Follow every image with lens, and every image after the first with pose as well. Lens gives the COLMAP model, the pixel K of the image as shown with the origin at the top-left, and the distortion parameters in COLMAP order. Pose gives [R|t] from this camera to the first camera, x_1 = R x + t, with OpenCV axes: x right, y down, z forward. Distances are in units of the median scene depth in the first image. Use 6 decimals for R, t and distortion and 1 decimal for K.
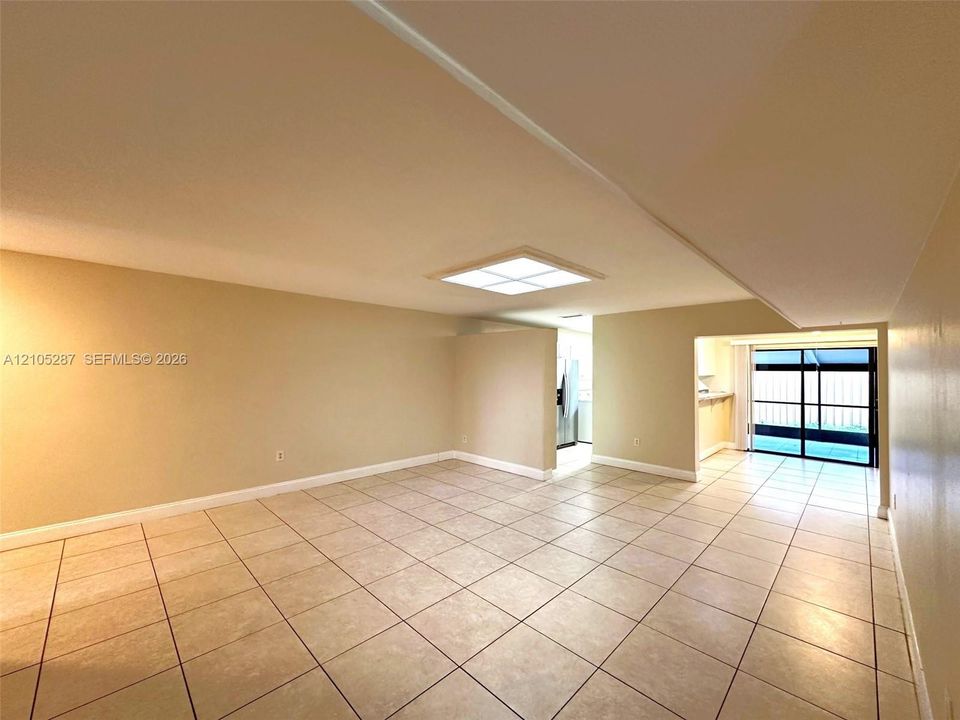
lens RADIAL K [[381.1, 0, 480.0], [0, 381.1, 360.0], [0, 0, 1]] dist [0.000270, 0.000256]
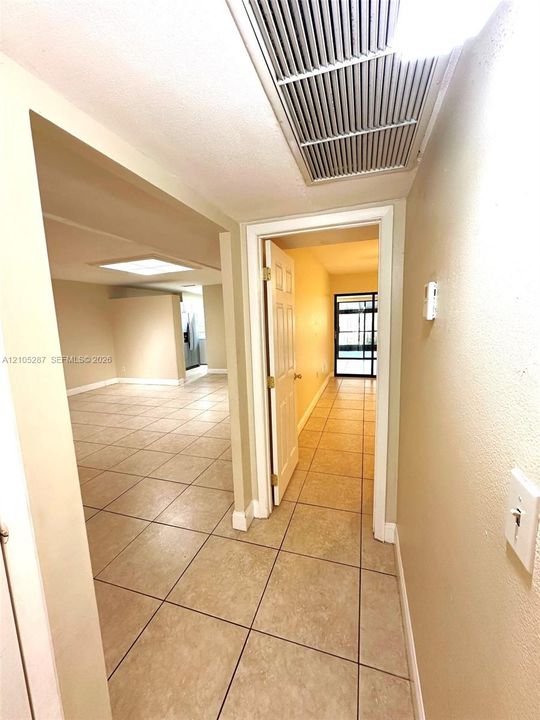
lens RADIAL K [[285.9, 0, 270.0], [0, 285.9, 360.0], [0, 0, 1]] dist [0.000270, 0.000256]
pose [[0.889264, -0.109679, 0.444050, -0.022743], [0.036291, 0.984683, 0.170536, -0.000358], [-0.455953, -0.135536, 0.879623, -0.254824]]
